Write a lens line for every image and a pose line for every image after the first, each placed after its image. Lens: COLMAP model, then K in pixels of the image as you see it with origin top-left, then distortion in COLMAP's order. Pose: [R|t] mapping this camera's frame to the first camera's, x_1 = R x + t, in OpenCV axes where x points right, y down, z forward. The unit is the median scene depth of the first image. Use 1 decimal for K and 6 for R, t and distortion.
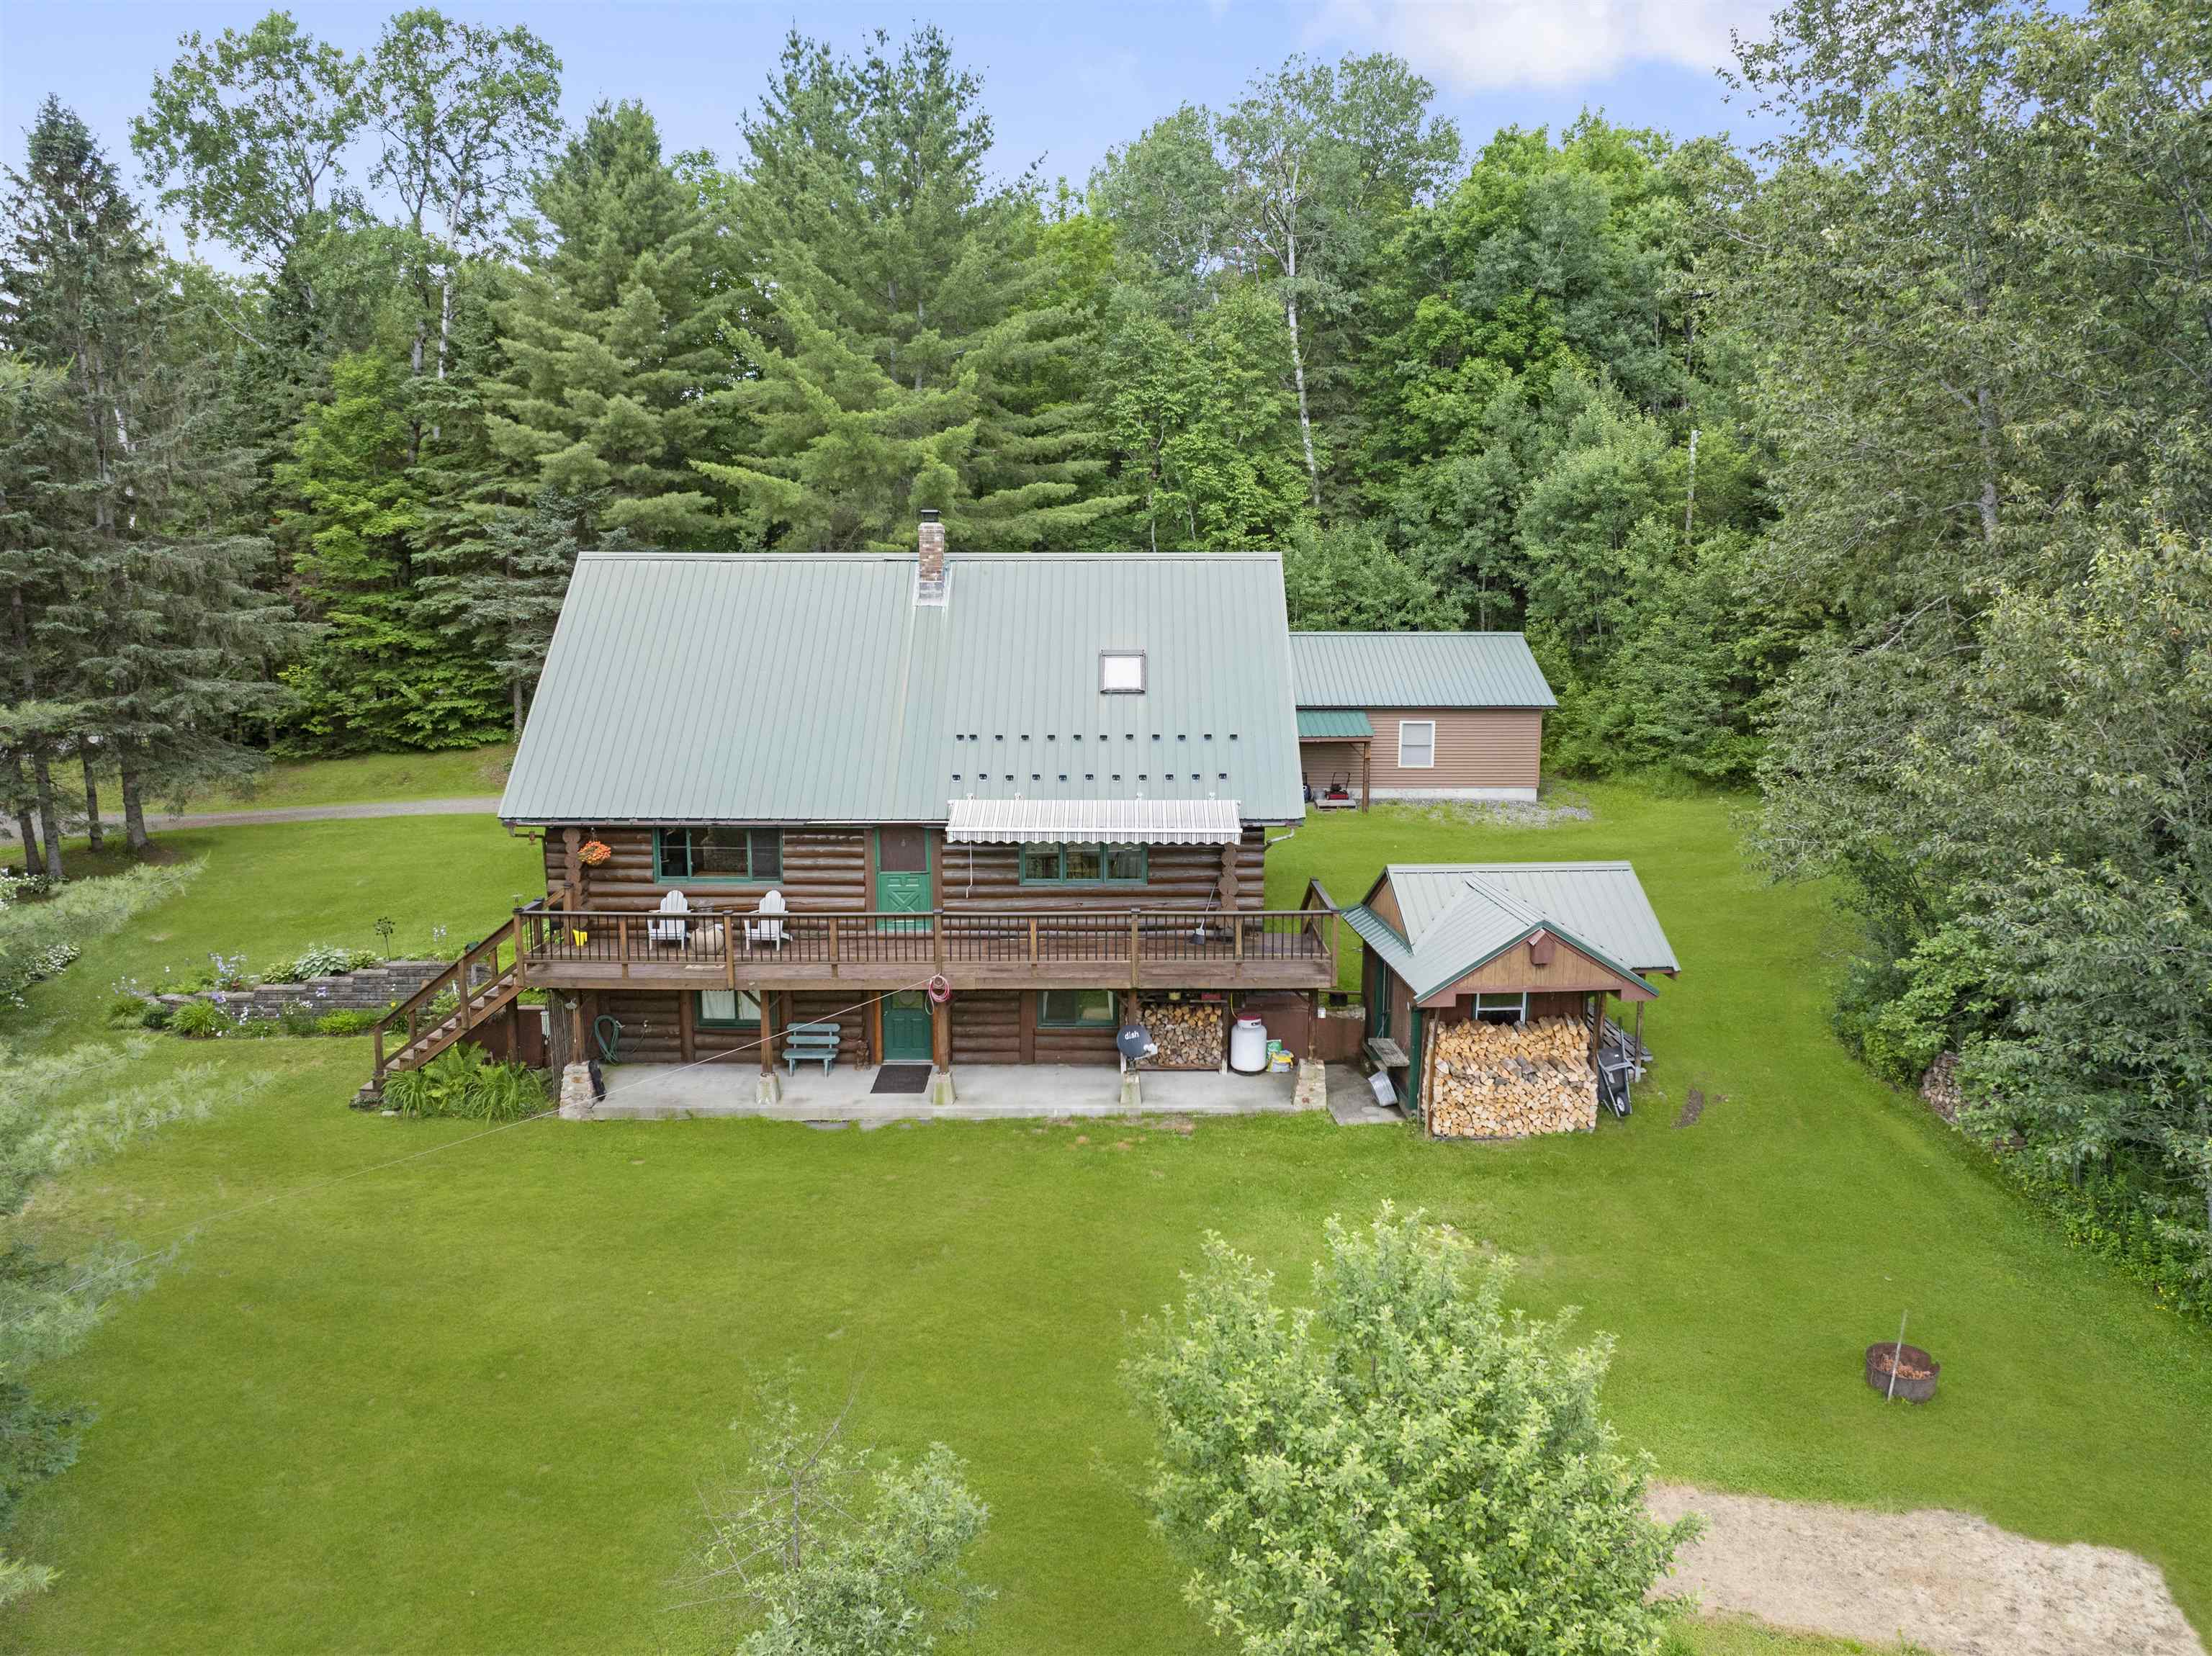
lens RADIAL K [[1553.8, 0, 1111.2], [0, 1553.8, 824.3], [0, 0, 1]] dist [-0.035573, 0.002067]
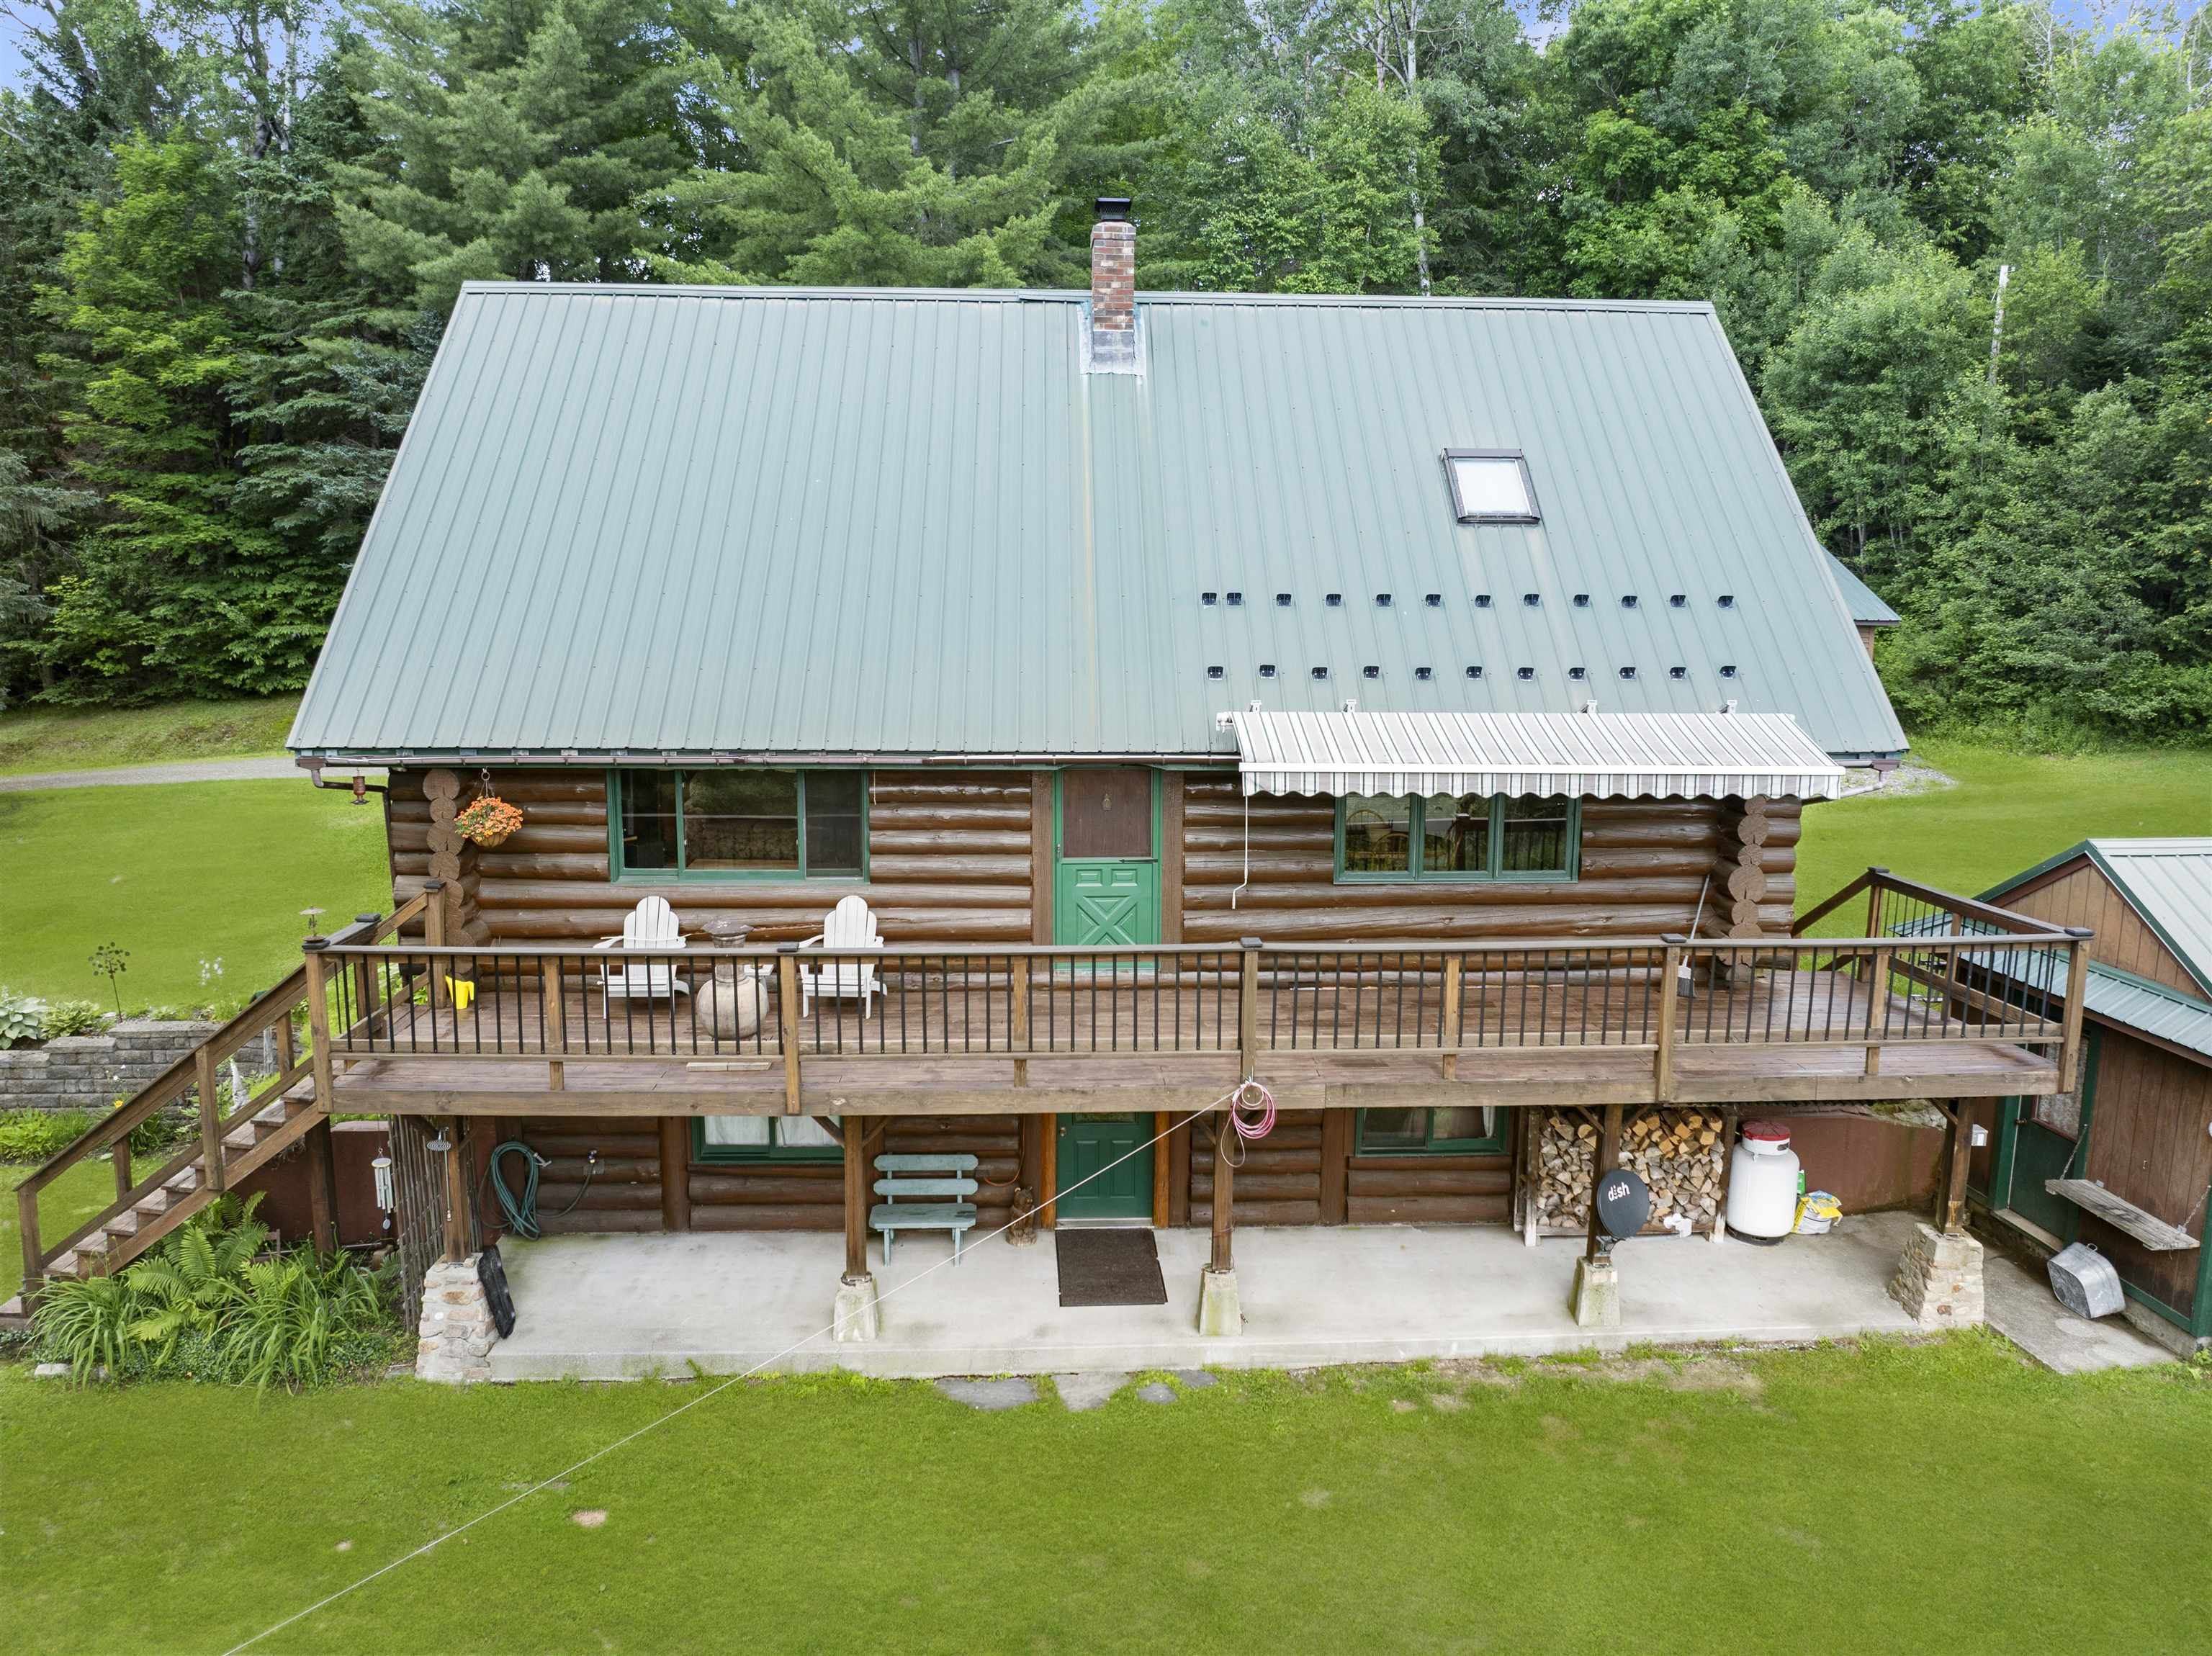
lens RADIAL K [[1576.2, 0, 1109.5], [0, 1576.2, 822.0], [0, 0, 1]] dist [-0.039128, 0.007482]
pose [[0.998777, -0.001381, 0.049421, -0.155276], [0.001191, 0.999992, 0.003871, 0.016389], [-0.049426, -0.003807, 0.998771, 0.473695]]
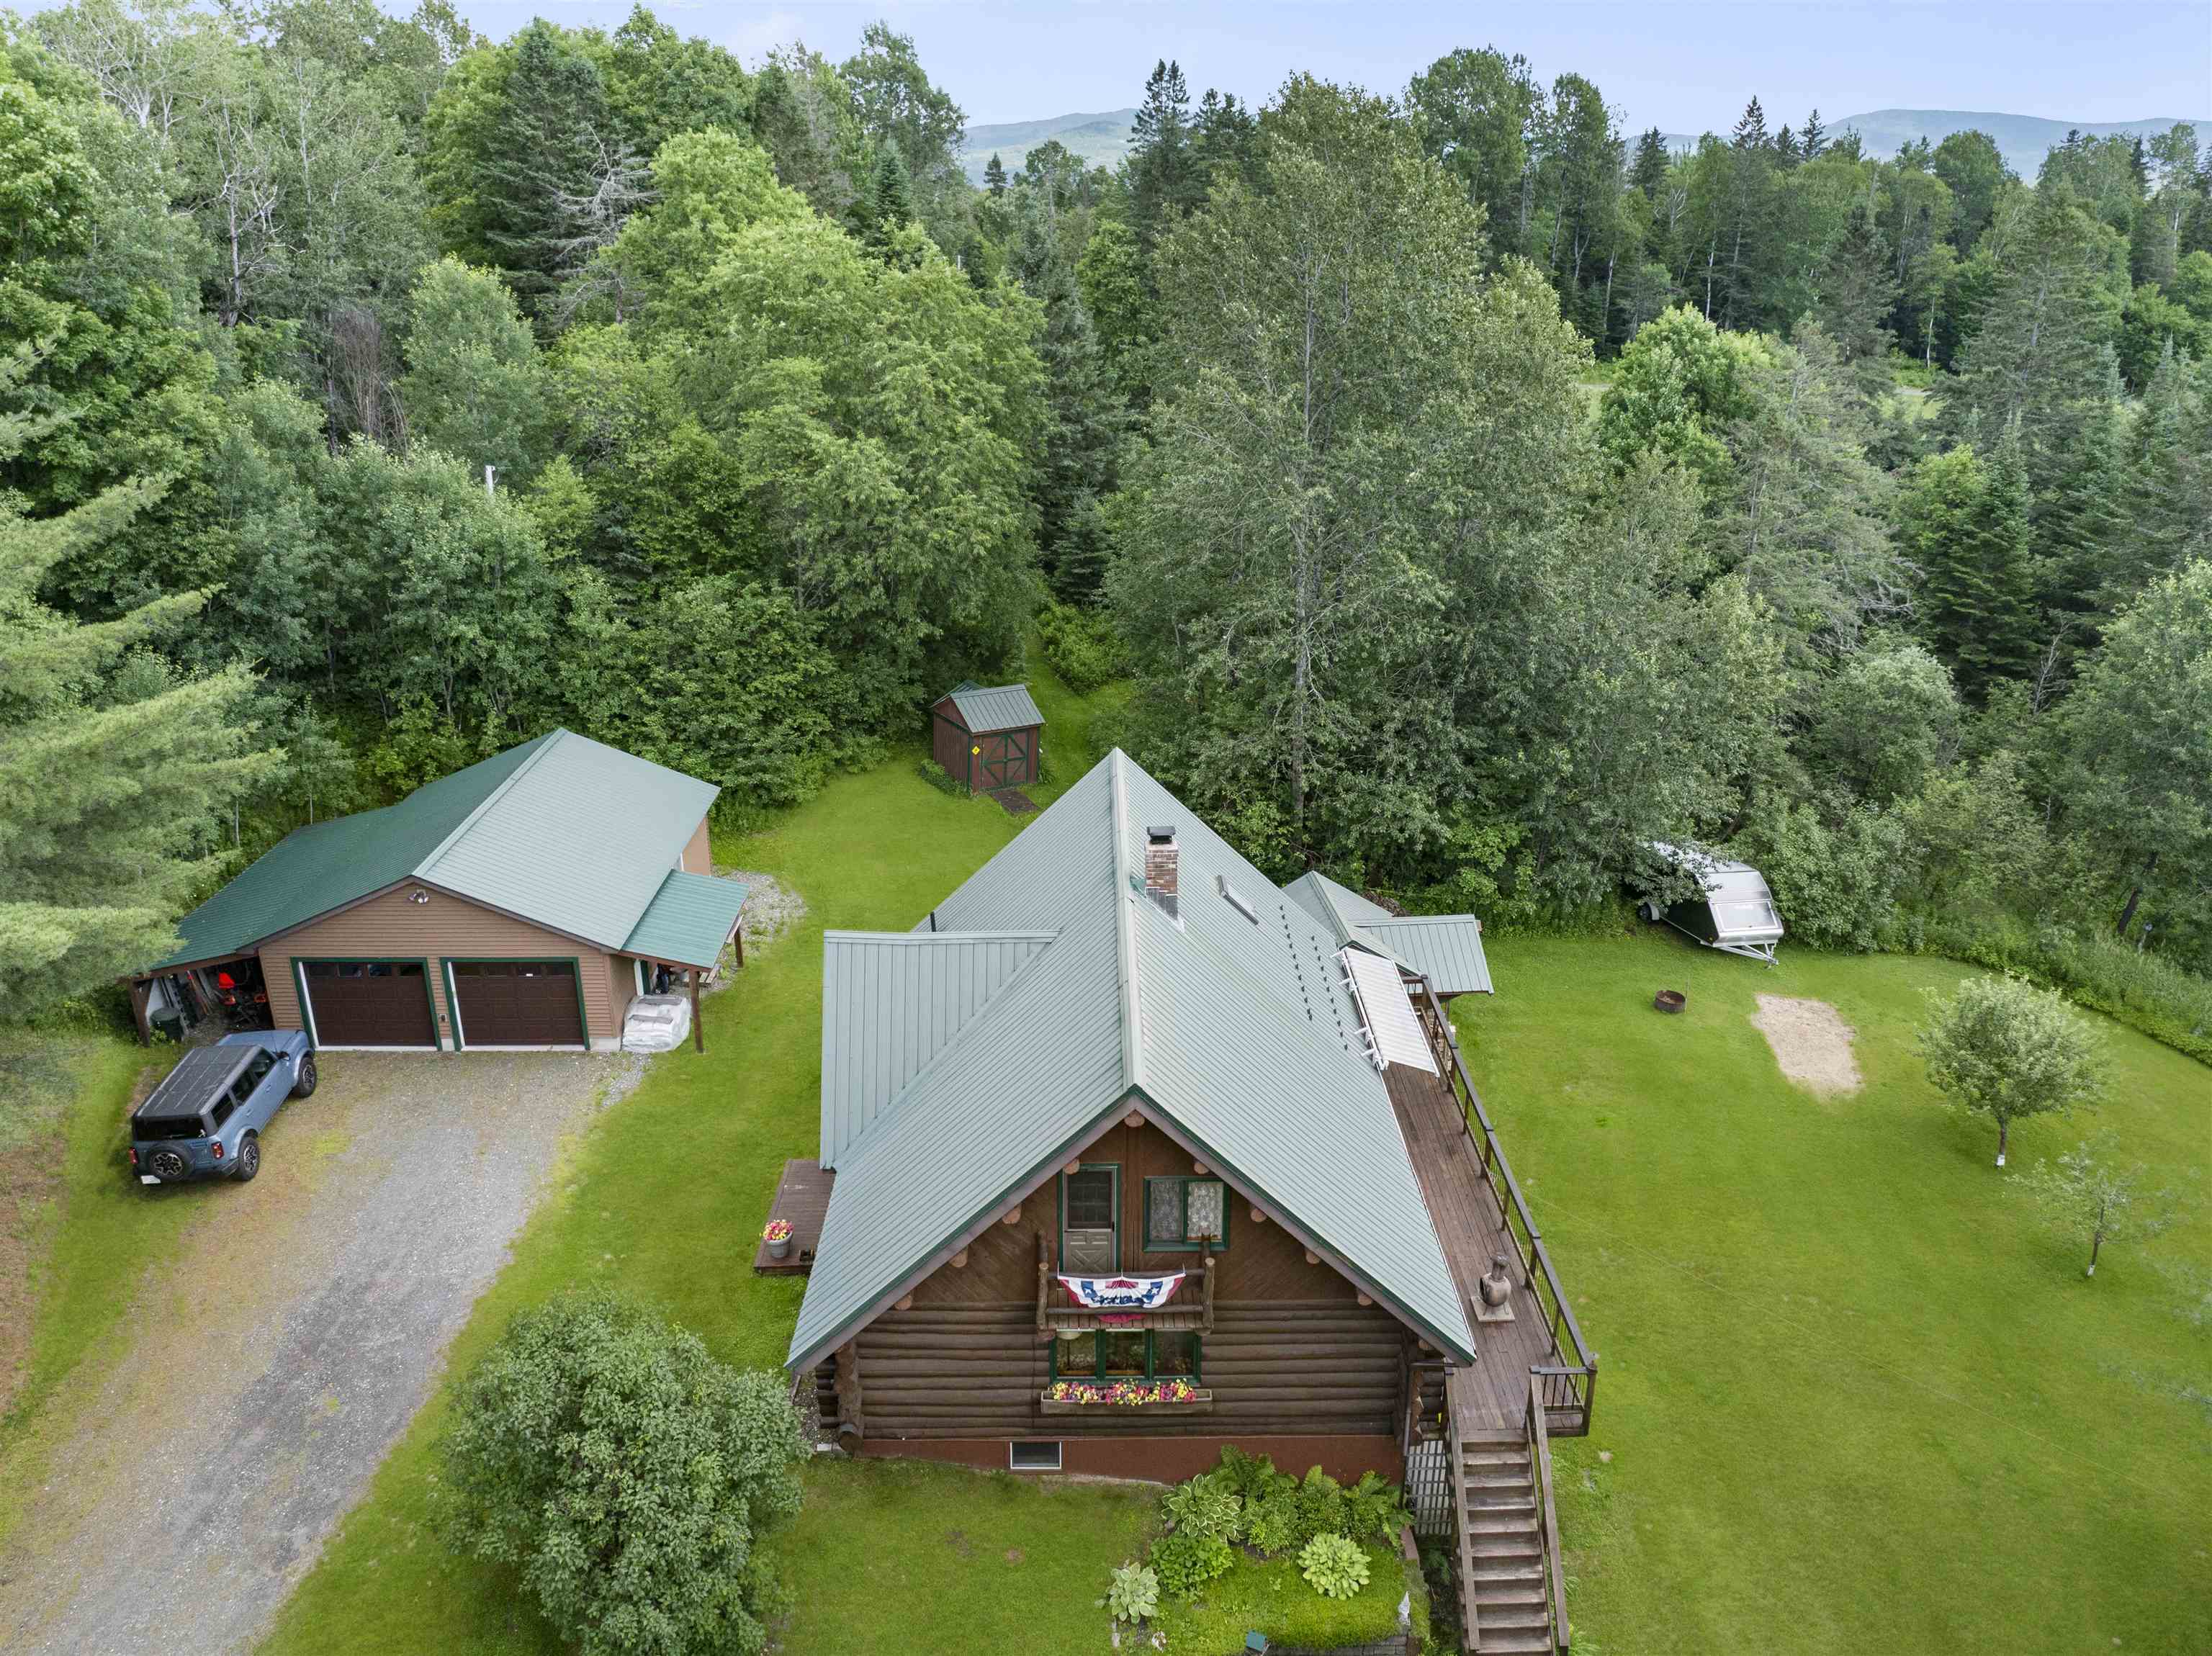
lens RADIAL K [[1576.2, 0, 1109.5], [0, 1576.2, 822.0], [0, 0, 1]] dist [-0.039128, 0.007482]
pose [[-0.014865, -0.360462, 0.932655, -1.017993], [0.164545, 0.919160, 0.357869, -0.568317], [-0.986258, 0.158783, 0.045649, 1.056125]]
